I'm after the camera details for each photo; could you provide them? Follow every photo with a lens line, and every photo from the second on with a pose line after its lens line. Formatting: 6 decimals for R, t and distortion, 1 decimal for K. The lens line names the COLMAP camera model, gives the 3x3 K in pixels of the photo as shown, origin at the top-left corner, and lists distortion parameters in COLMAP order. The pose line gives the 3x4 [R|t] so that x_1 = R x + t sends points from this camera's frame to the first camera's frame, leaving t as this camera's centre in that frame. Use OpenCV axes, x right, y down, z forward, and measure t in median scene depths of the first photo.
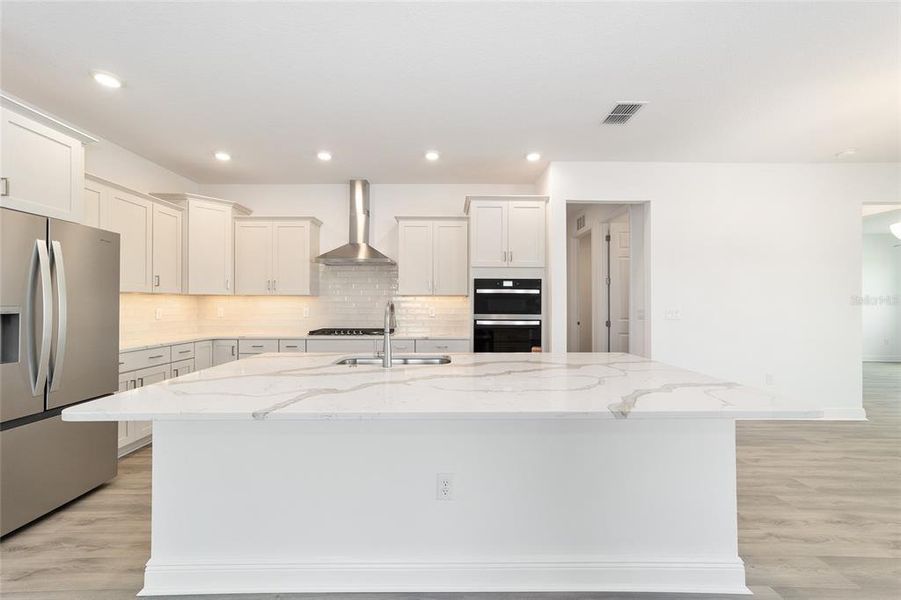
lens RADIAL K [[345.2, 0, 450.5], [0, 345.2, 300.0], [0, 0, 1]] dist [-0.005374, 0.000240]
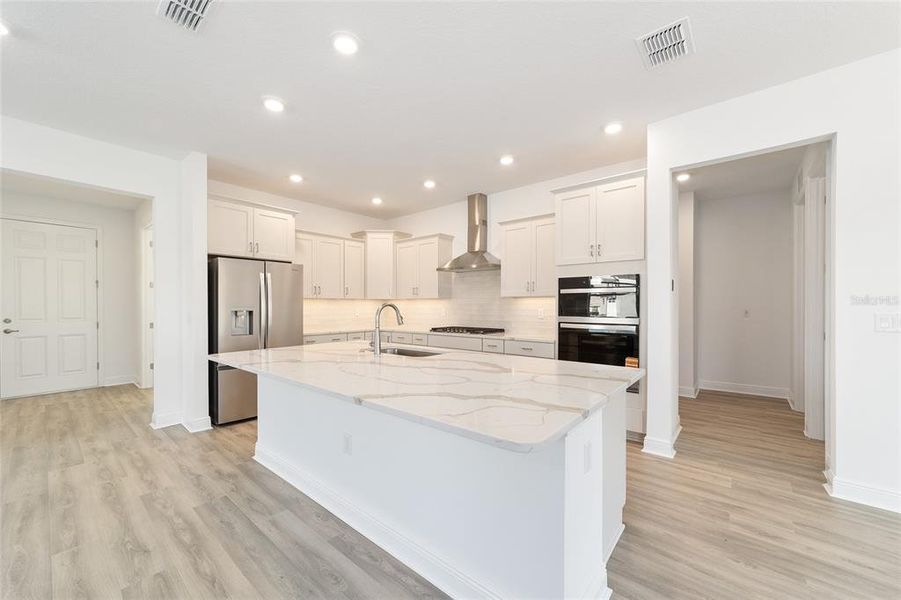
lens RADIAL K [[353.1, 0, 449.3], [0, 353.1, 303.1], [0, 0, 1]] dist [-0.001929, -0.000061]
pose [[0.757360, -0.006529, -0.652965, 0.465350], [0.009820, 0.999951, 0.001392, 0.001210], [0.652924, -0.007467, 0.757386, 0.089605]]
